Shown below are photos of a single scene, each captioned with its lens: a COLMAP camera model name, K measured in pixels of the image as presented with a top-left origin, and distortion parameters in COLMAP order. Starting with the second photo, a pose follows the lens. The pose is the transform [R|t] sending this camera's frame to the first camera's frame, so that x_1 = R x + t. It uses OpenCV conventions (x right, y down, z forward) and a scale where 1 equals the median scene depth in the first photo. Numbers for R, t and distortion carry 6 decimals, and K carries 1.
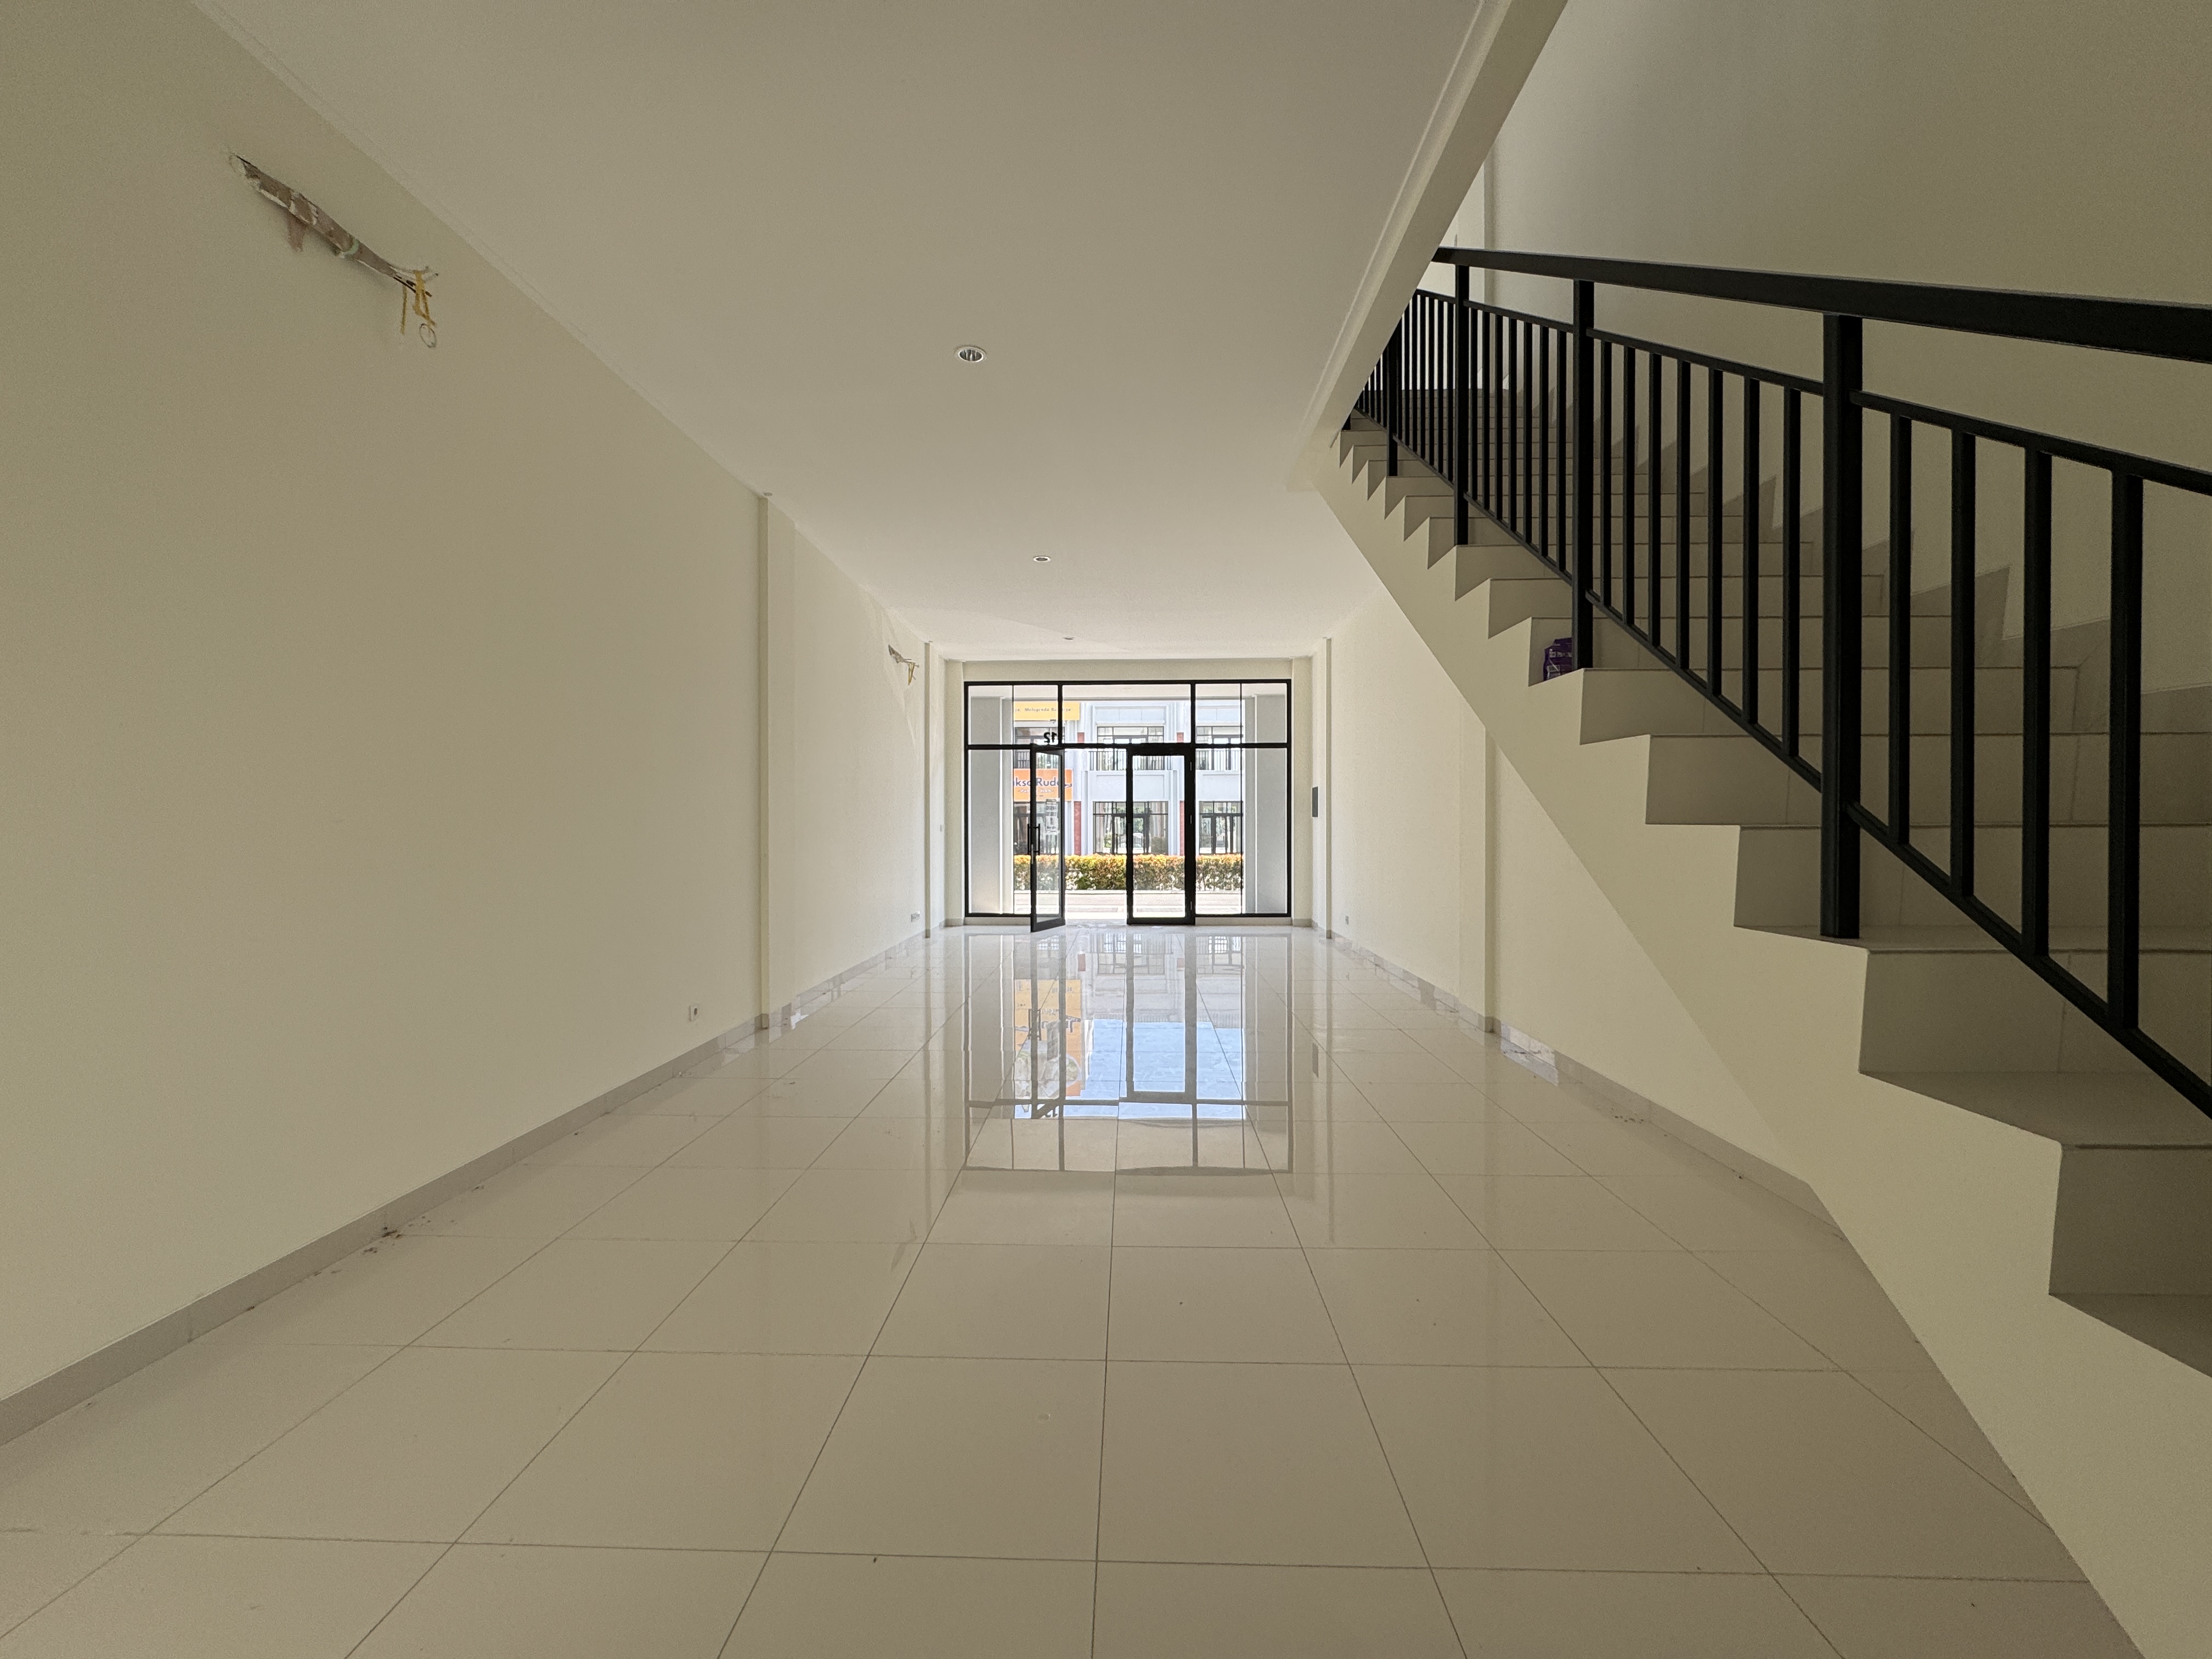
lens RADIAL K [[882.7, 0, 1106.0], [0, 882.7, 829.5], [0, 0, 1]] dist [-0.002088, -0.000037]
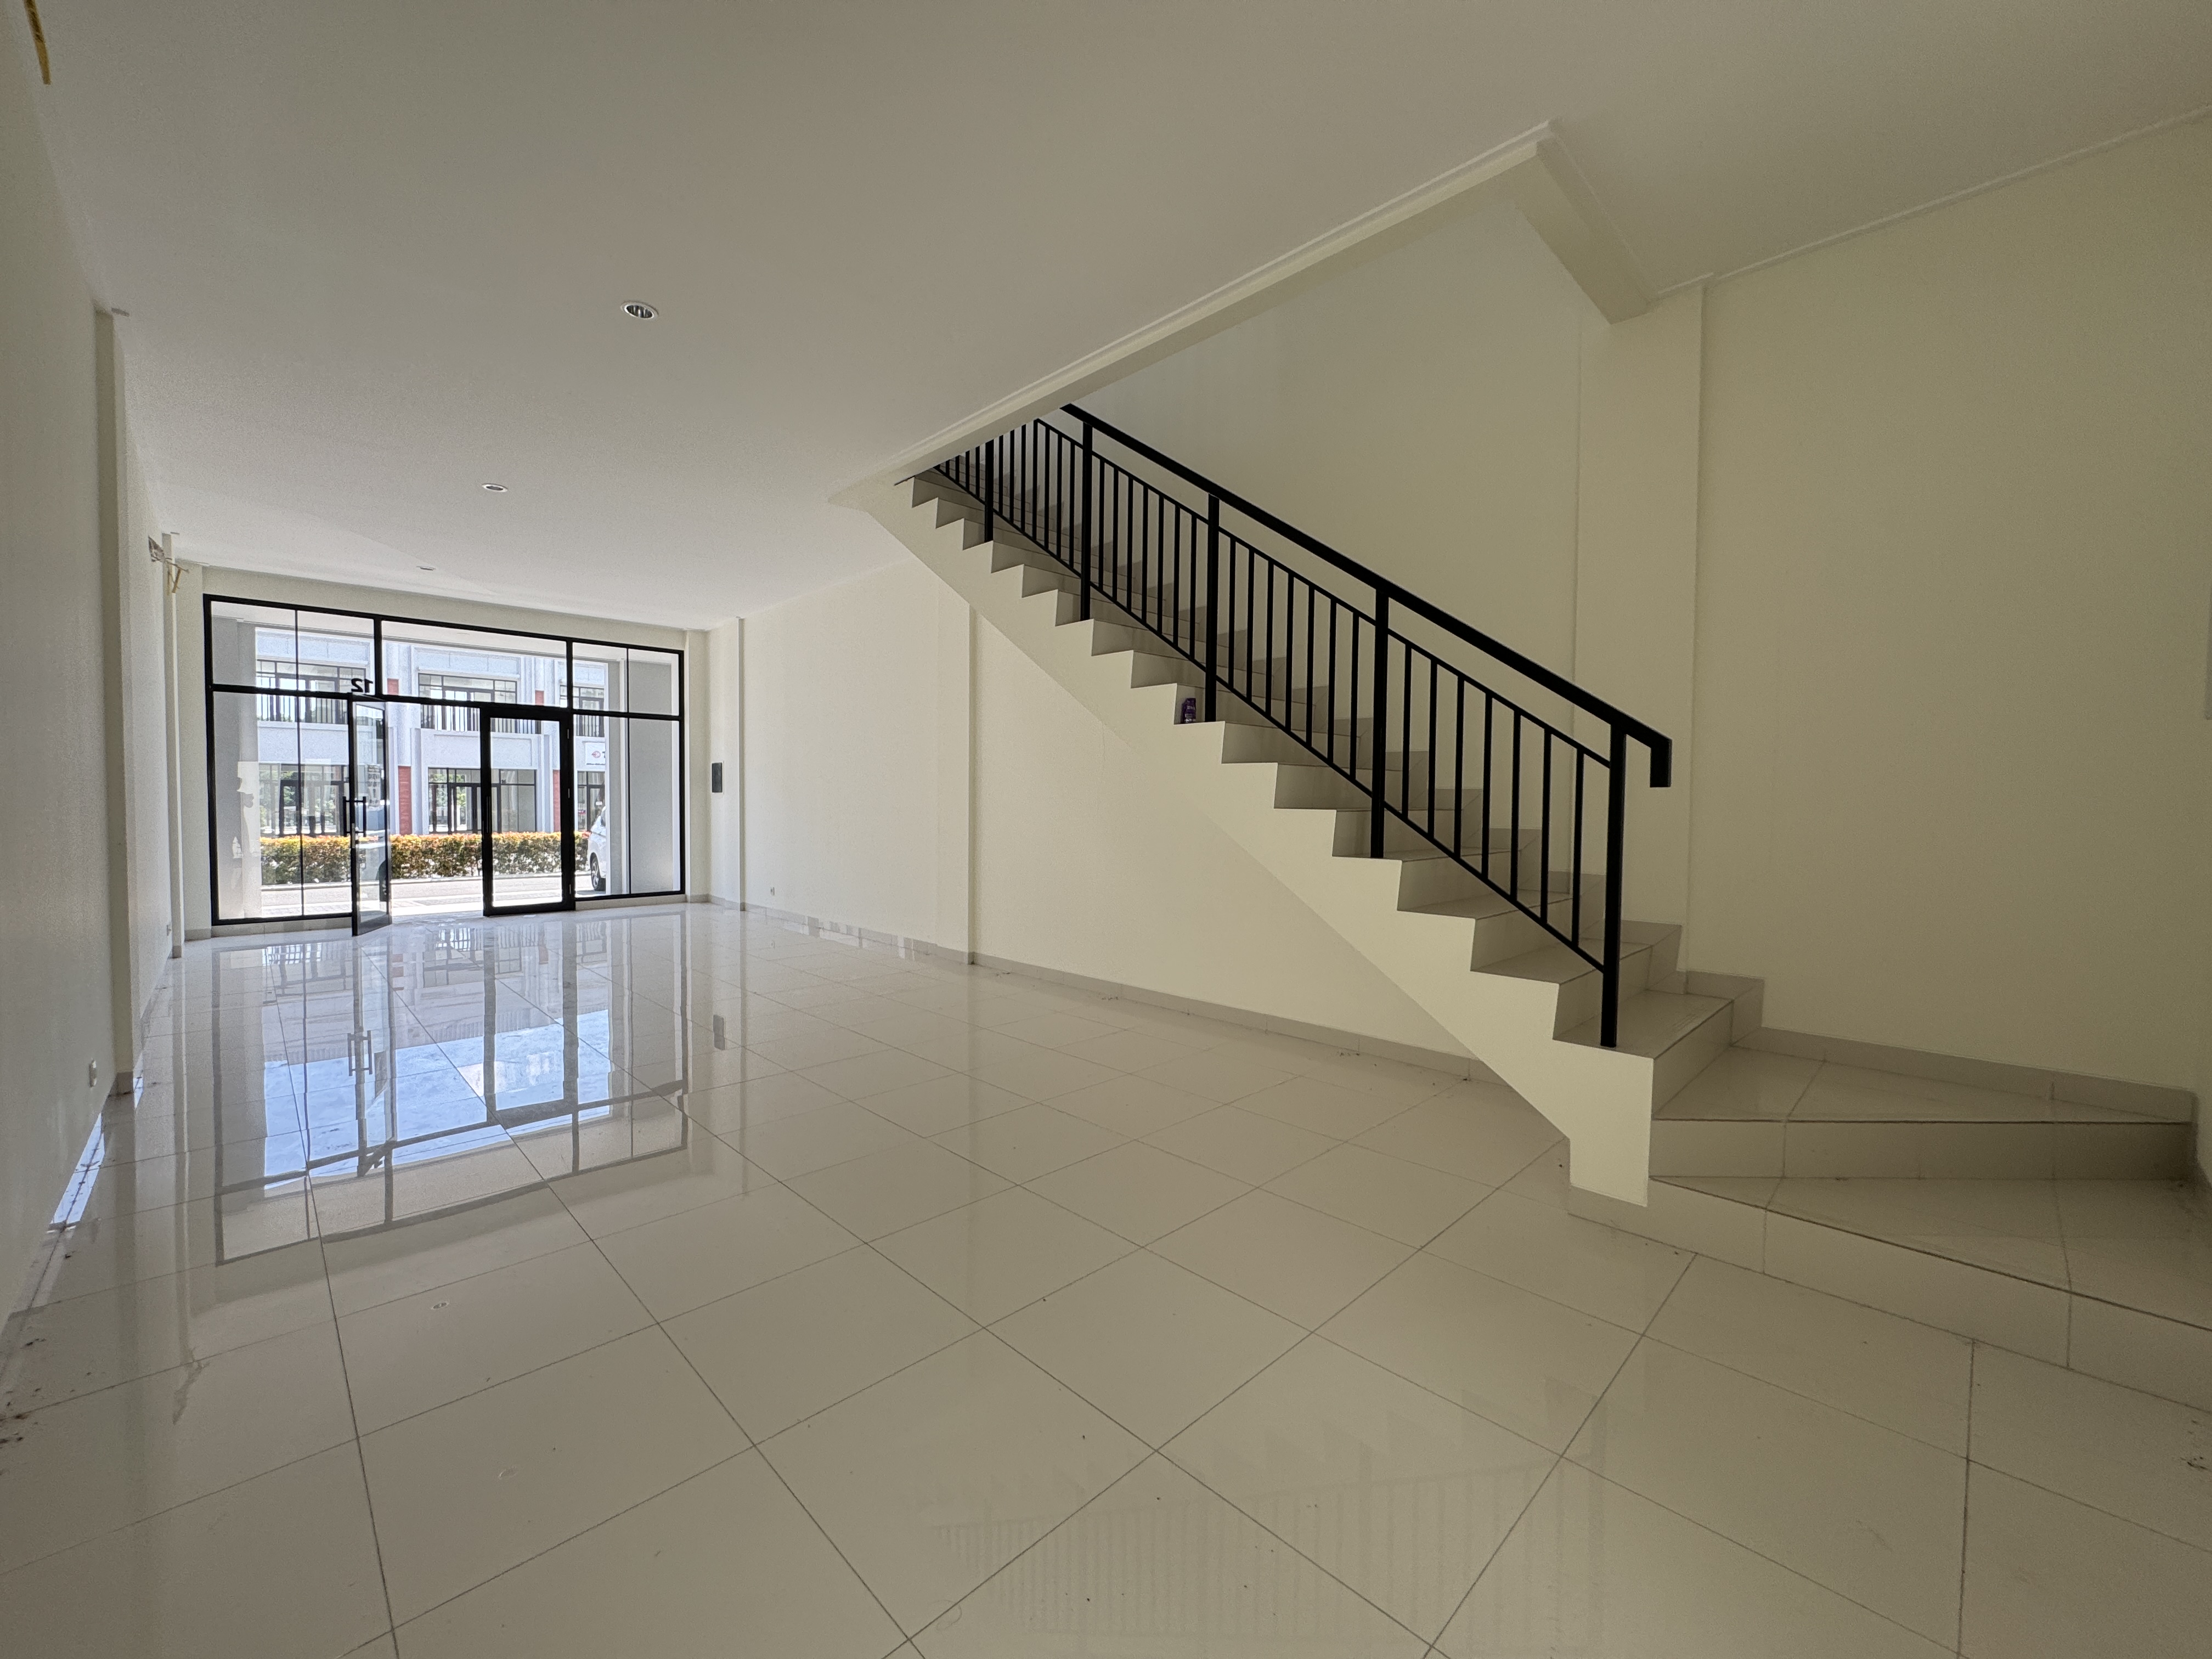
lens RADIAL K [[880.5, 0, 1106.7], [0, 880.5, 818.9], [0, 0, 1]] dist [0.000228, 0.000049]
pose [[0.687547, -0.008305, 0.726092, -0.178127], [-0.004553, 0.999866, 0.015747, -0.001633], [-0.726126, -0.014133, 0.687417, -0.012379]]
